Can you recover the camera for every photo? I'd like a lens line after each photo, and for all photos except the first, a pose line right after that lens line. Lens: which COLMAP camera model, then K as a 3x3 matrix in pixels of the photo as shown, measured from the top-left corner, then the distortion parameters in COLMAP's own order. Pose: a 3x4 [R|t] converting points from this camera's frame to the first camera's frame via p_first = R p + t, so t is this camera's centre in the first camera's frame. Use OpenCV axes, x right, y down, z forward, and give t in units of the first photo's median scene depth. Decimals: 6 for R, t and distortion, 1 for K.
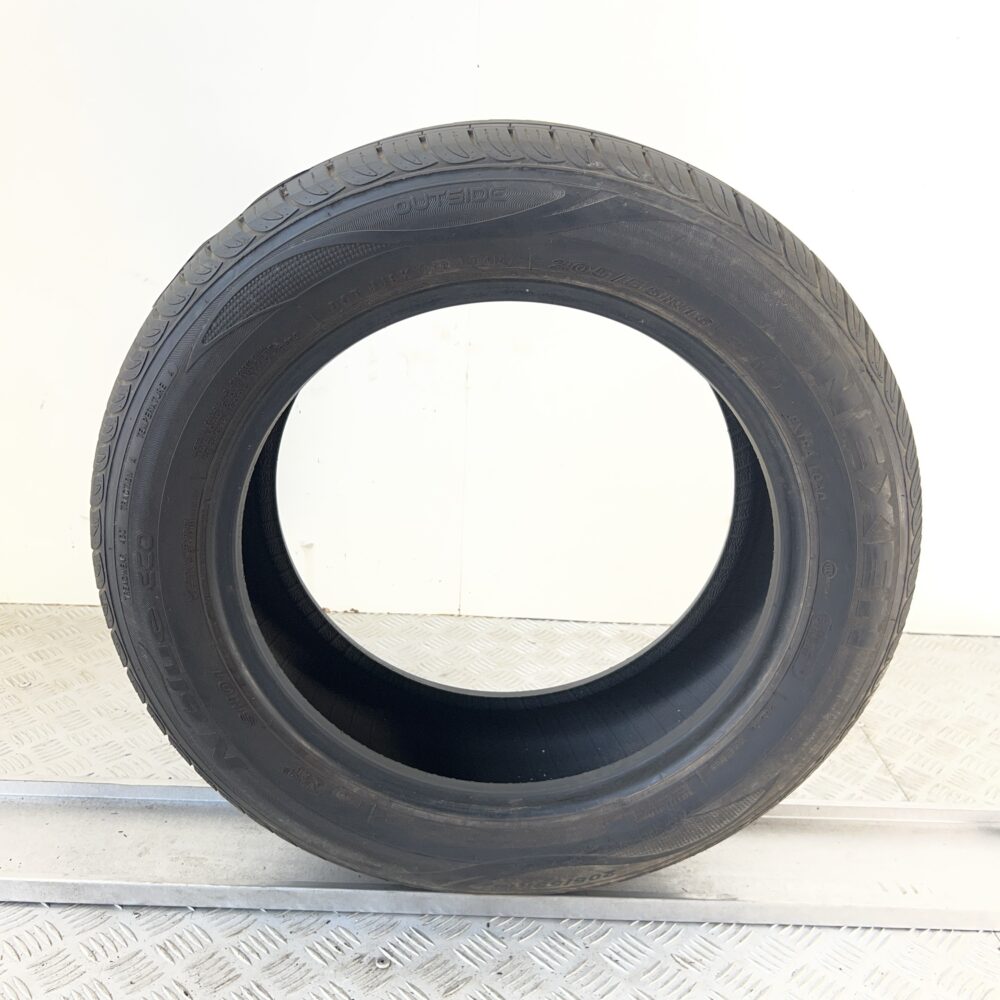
lens RADIAL K [[1041.3, 0, 500.0], [0, 1041.3, 500.0], [0, 0, 1]] dist [0.119286, -0.266416]
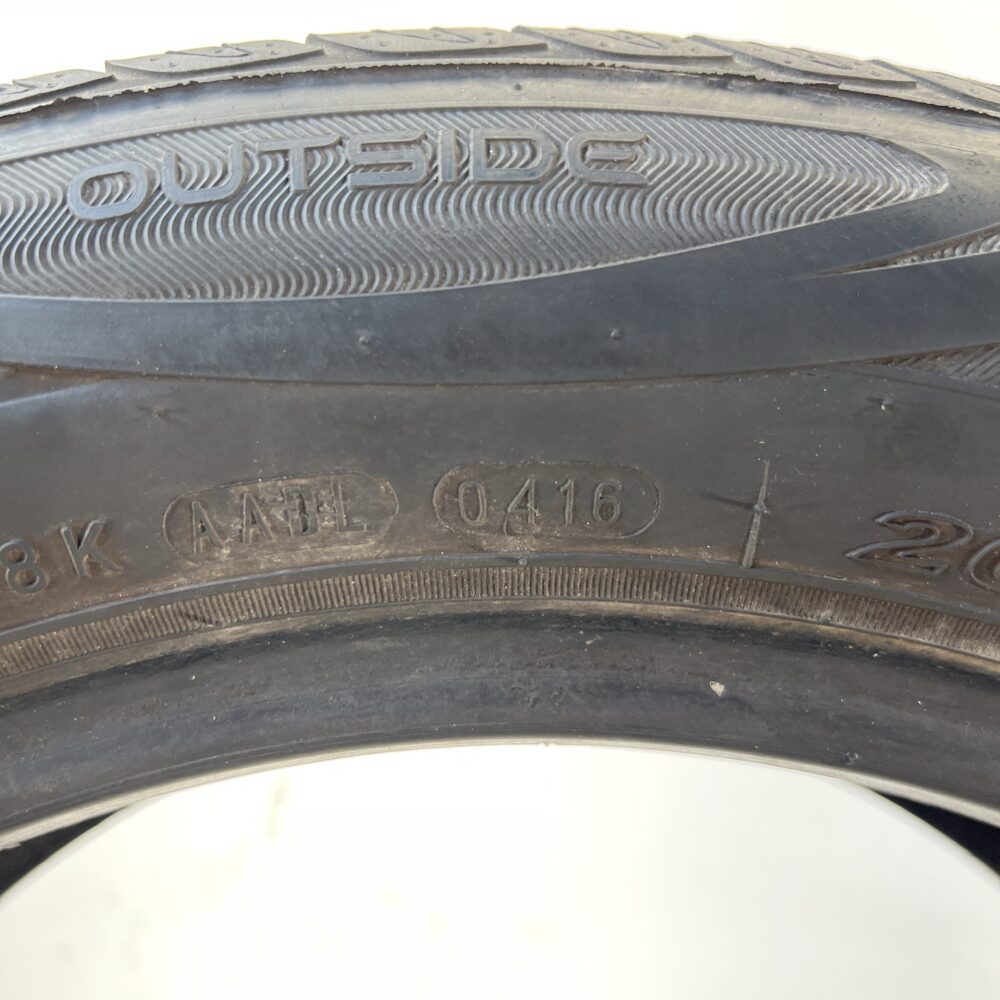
lens RADIAL K [[1041.3, 0, 500.0], [0, 1041.3, 500.0], [0, 0, 1]] dist [0.119286, -0.266416]
pose [[0.998352, 0.056253, 0.011319, -0.019790], [-0.043916, 0.876035, -0.480243, -0.136052], [-0.036931, 0.478955, 0.877062, 0.823267]]
